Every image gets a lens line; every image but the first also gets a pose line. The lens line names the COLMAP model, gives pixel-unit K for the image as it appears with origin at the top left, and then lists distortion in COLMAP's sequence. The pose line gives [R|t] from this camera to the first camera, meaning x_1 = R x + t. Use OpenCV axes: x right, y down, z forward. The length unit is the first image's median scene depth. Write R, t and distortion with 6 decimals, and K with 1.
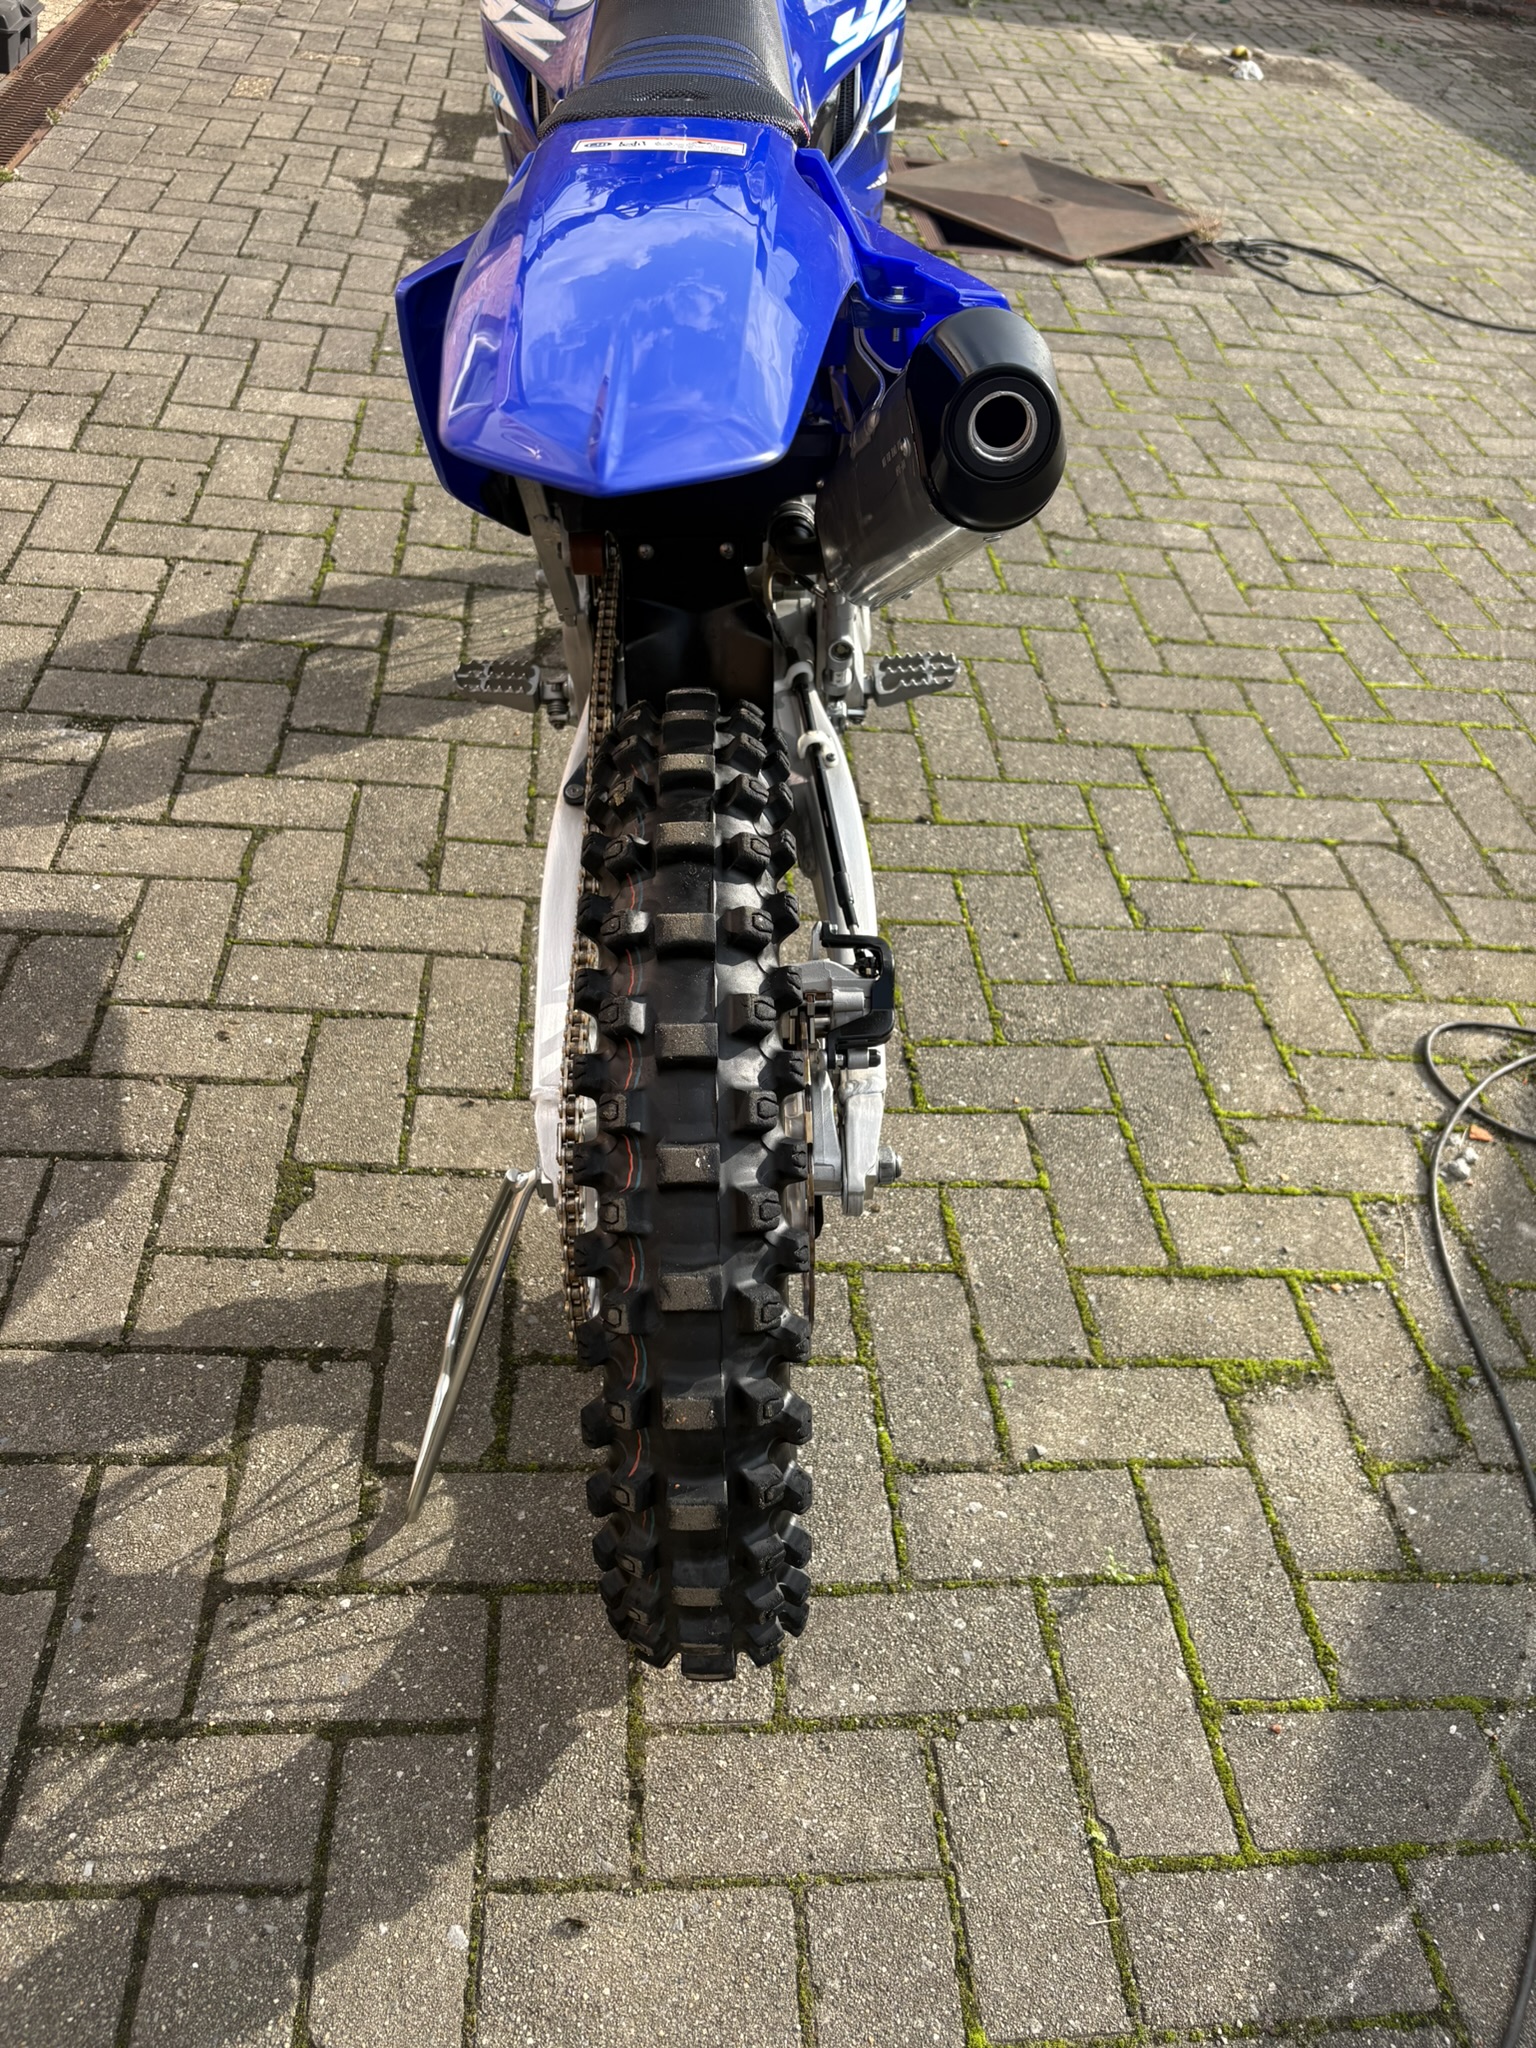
lens RADIAL K [[1549.6, 0, 747.8], [0, 1549.6, 1054.0], [0, 0, 1]] dist [0.042317, -0.051917]
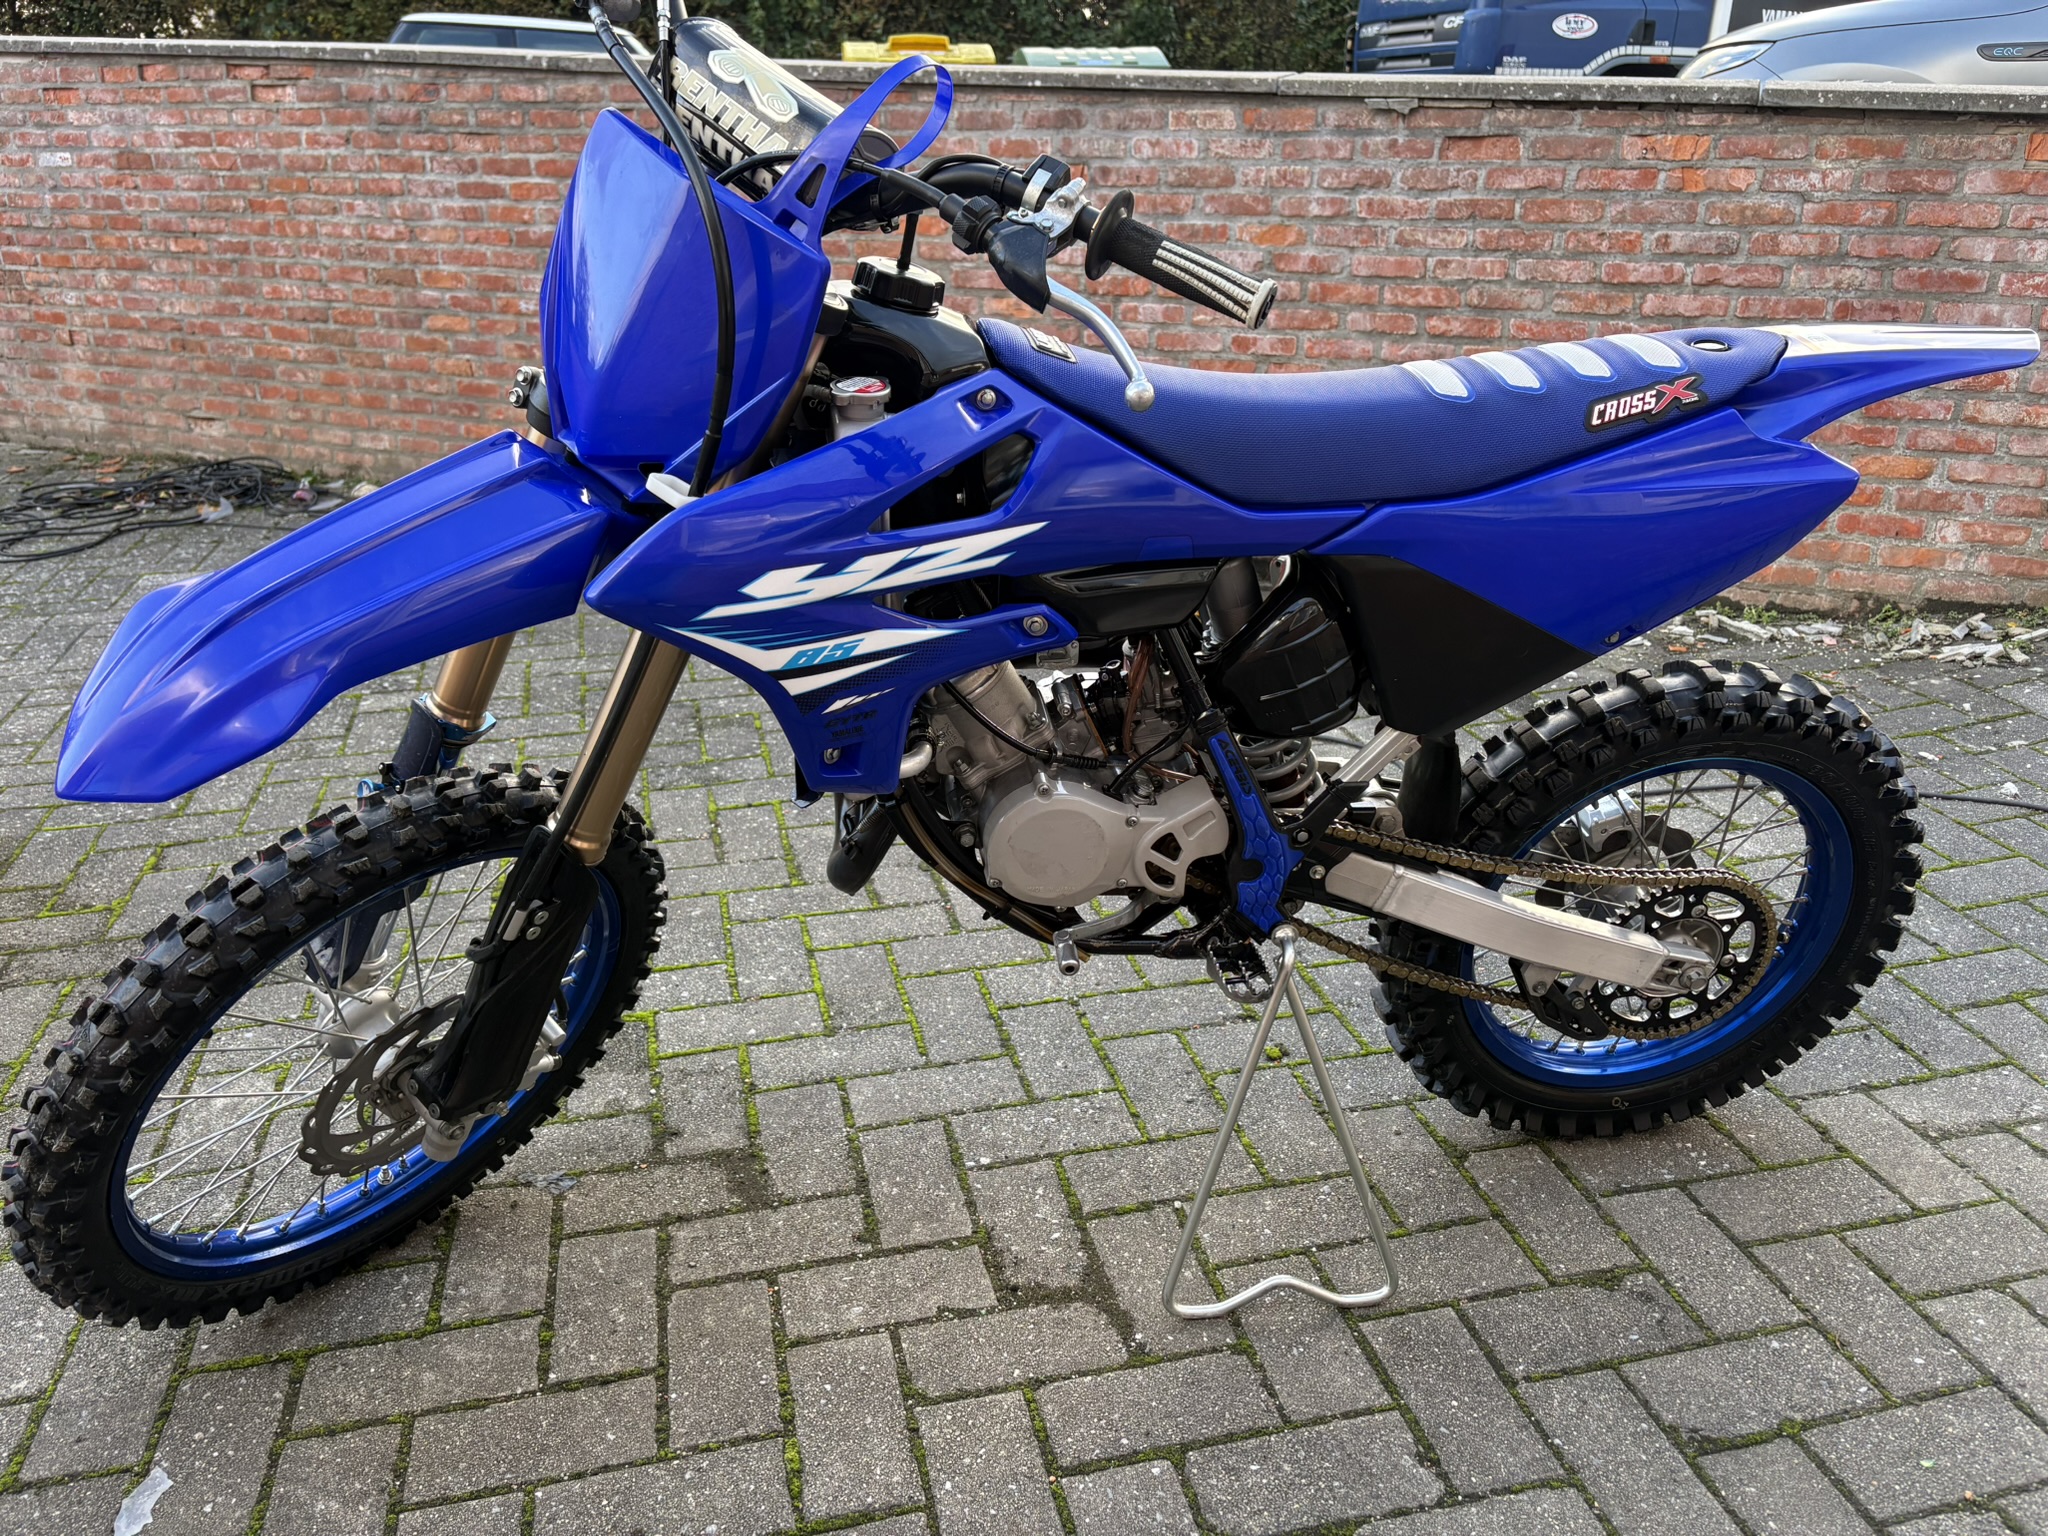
lens RADIAL K [[1549.6, 0, 1030.6], [0, 1549.6, 785.4], [0, 0, 1]] dist [0.042317, -0.051917]
pose [[-0.177472, -0.486651, 0.855380, -0.620593], [0.669437, 0.577404, 0.467395, -0.734851], [-0.721358, 0.655573, 0.223309, 0.730736]]
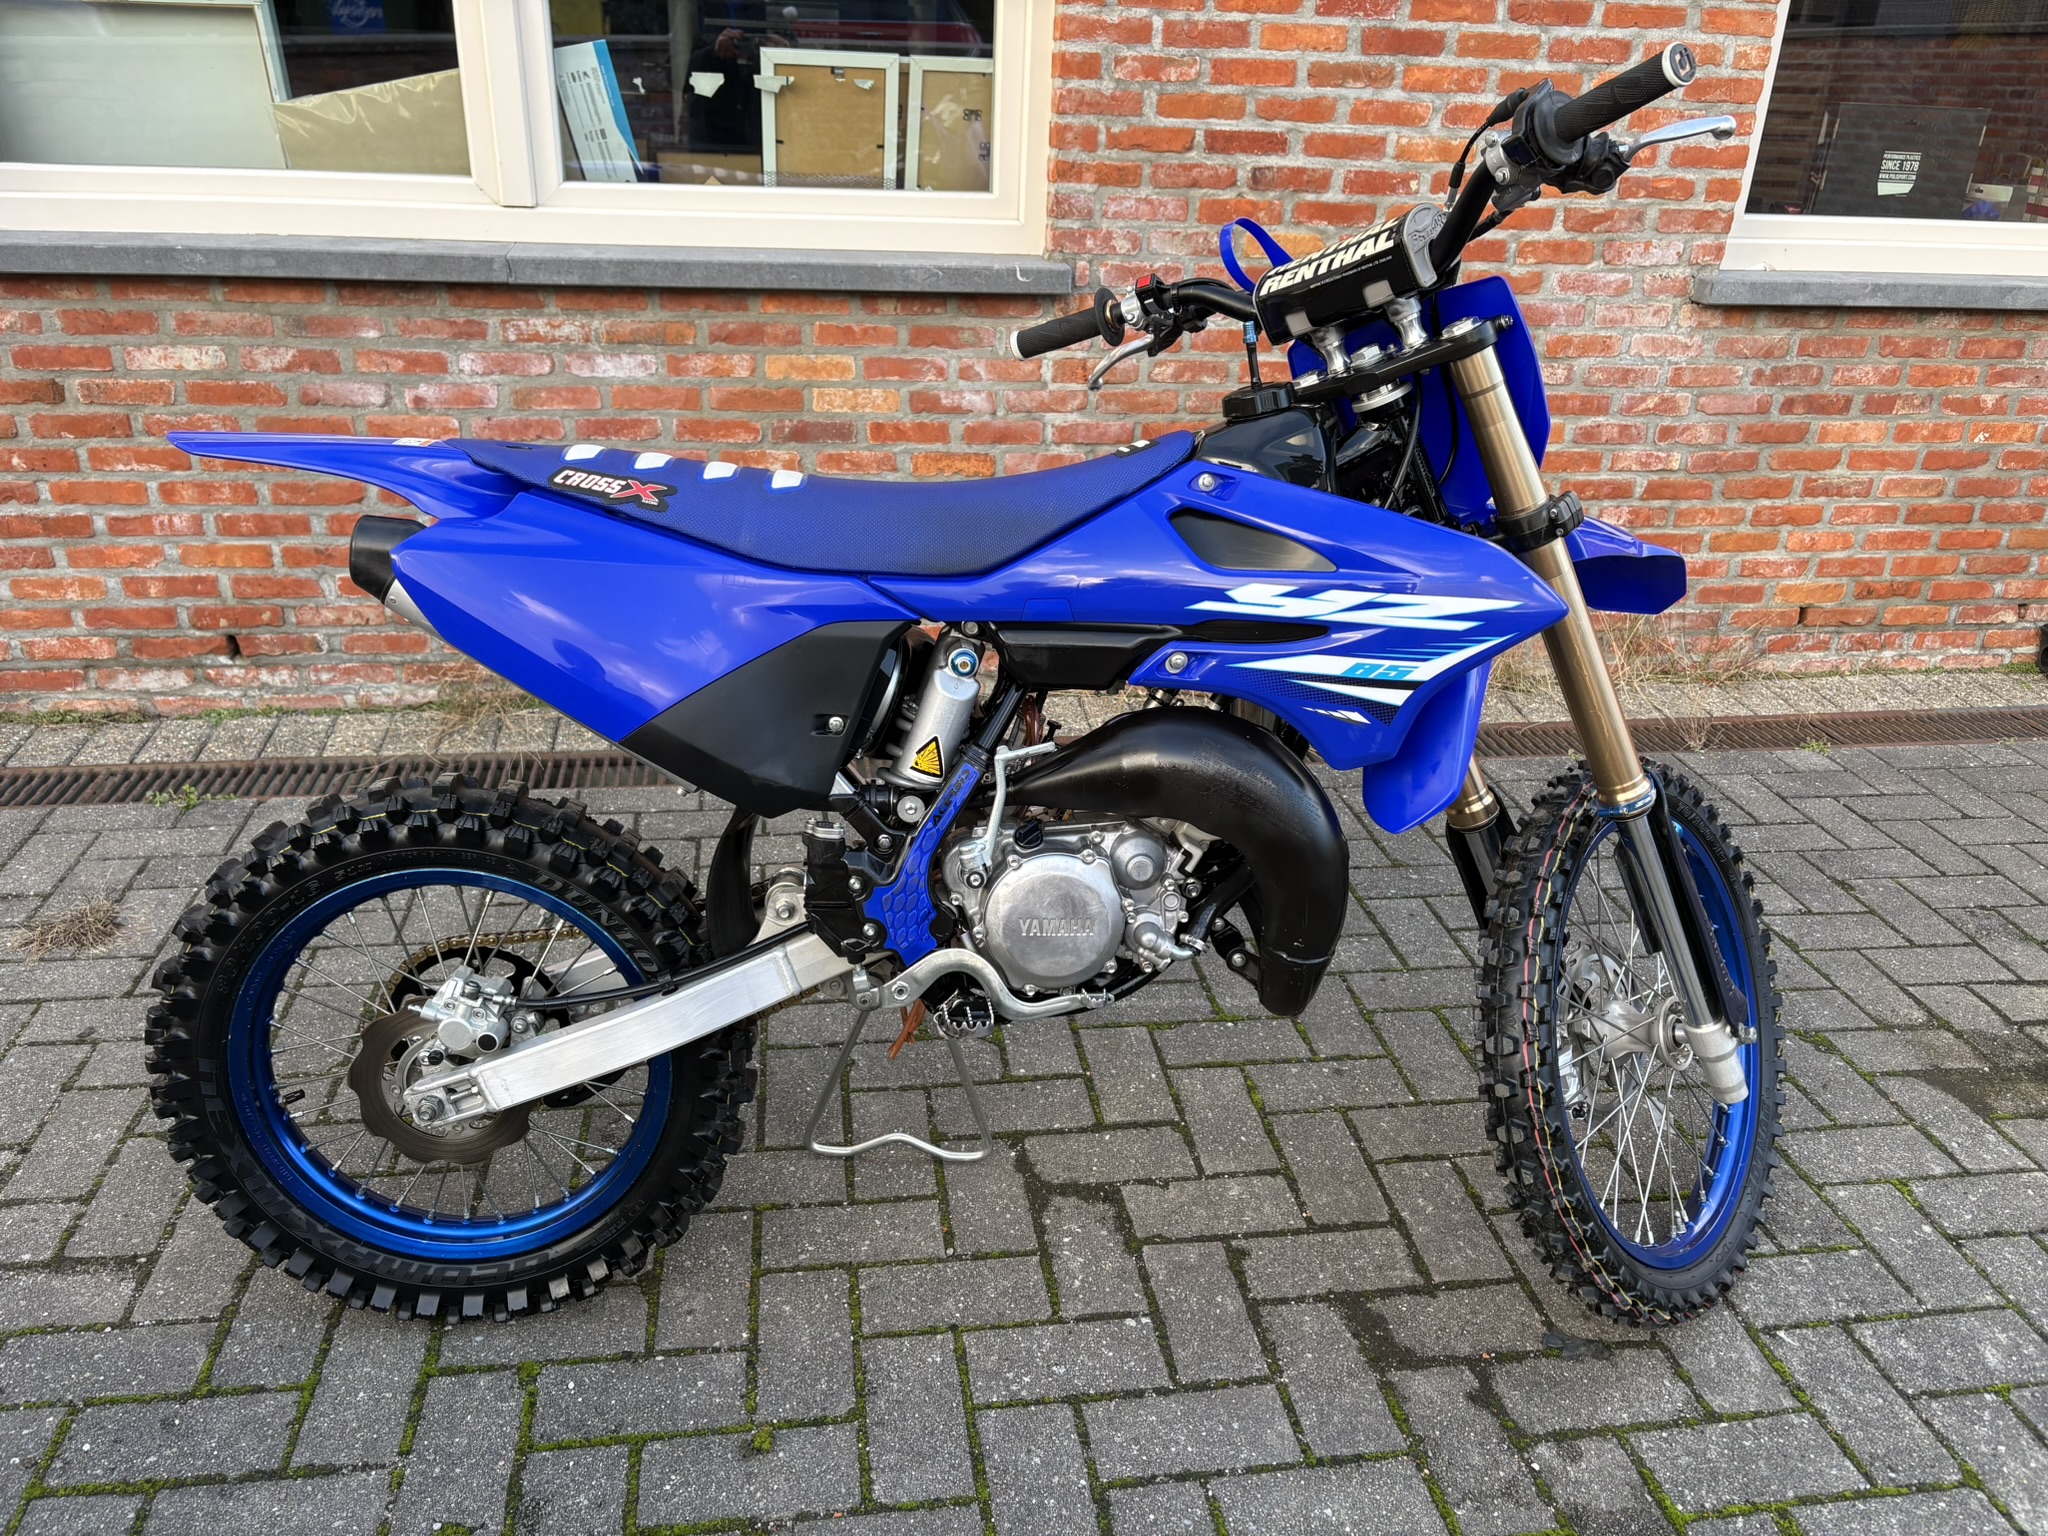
lens RADIAL K [[1549.6, 0, 1028.6], [0, 1549.6, 778.7], [0, 0, 1]] dist [0.042317, -0.051917]
pose [[0.095865, 0.309785, -0.945961, 0.599135], [-0.714447, 0.683133, 0.151310, -0.534862], [0.693091, 0.661334, 0.286814, 0.617366]]
